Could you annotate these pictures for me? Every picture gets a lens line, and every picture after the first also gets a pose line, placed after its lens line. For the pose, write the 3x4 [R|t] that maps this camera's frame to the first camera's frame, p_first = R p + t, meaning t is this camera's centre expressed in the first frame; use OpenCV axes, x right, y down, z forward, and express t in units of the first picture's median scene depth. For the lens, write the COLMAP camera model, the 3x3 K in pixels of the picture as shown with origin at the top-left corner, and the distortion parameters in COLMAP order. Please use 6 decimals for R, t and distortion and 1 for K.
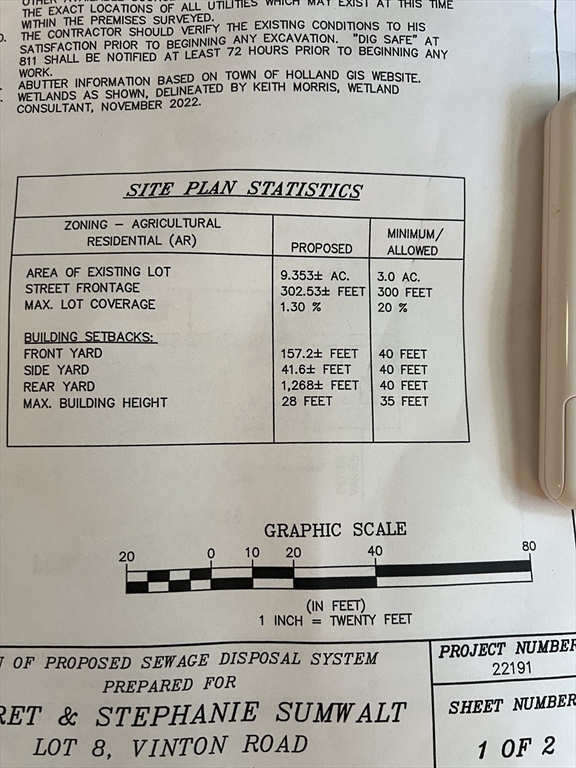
lens RADIAL K [[571.8, 0, 288.0], [0, 571.8, 384.0], [0, 0, 1]] dist [0.012036, -0.045753]
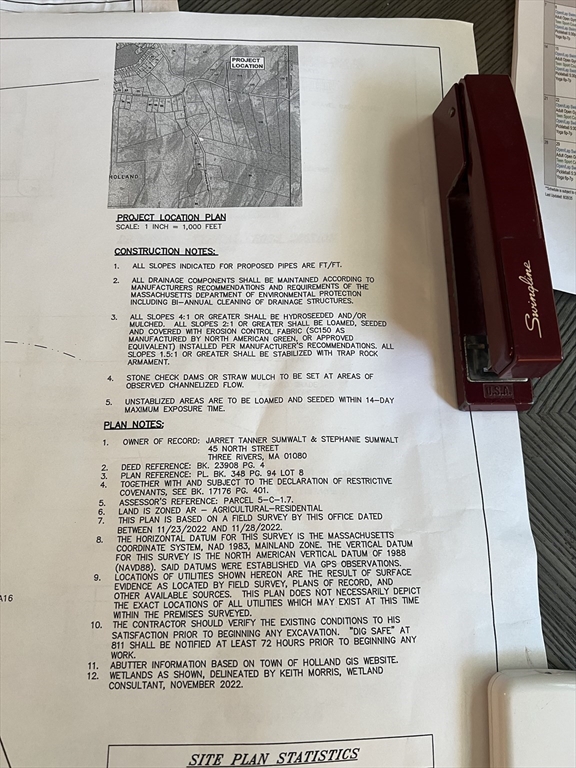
lens RADIAL K [[571.8, 0, 288.0], [0, 571.8, 384.0], [0, 0, 1]] dist [0.012036, -0.045753]
pose [[0.999803, -0.002724, 0.019683, -0.065985], [0.006669, 0.979102, -0.203260, -0.918206], [-0.018718, 0.203351, 0.978927, -0.518657]]
